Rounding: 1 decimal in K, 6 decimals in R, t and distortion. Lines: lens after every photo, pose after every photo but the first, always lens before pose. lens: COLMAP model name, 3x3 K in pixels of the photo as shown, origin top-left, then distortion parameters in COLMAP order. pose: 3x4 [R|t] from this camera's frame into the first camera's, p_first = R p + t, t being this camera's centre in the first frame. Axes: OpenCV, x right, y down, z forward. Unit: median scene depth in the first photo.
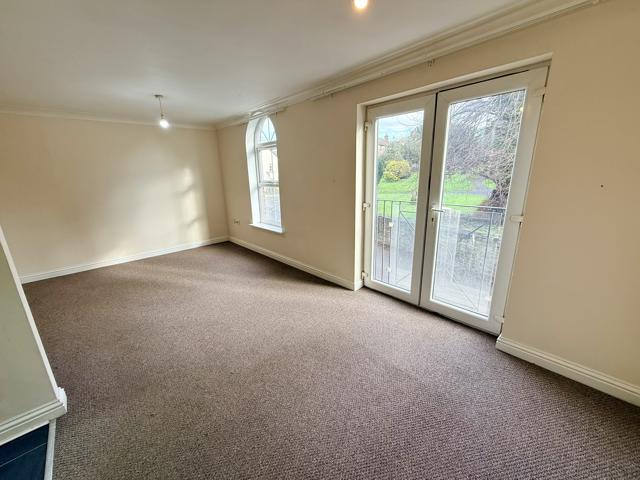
lens RADIAL K [[254.0, 0, 318.1], [0, 254.0, 241.1], [0, 0, 1]] dist [-0.001032, -0.000333]
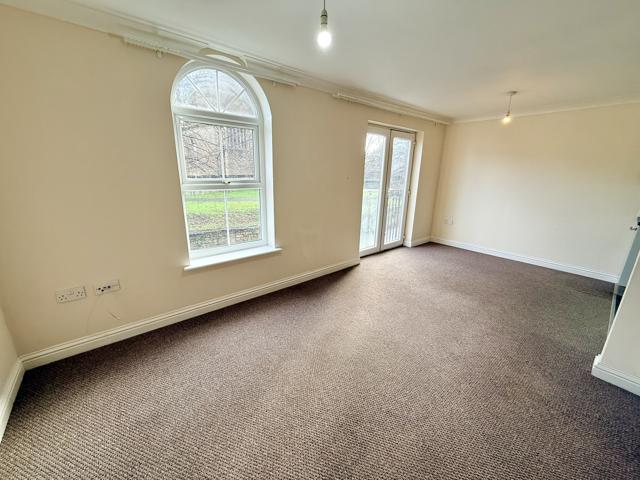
lens RADIAL K [[254.0, 0, 318.1], [0, 254.0, 241.1], [0, 0, 1]] dist [-0.001032, -0.000333]
pose [[0.056332, -0.239111, 0.969357, -1.334213], [0.244407, 0.944661, 0.218816, -0.298614], [-0.968035, 0.224592, 0.111655, 1.274196]]
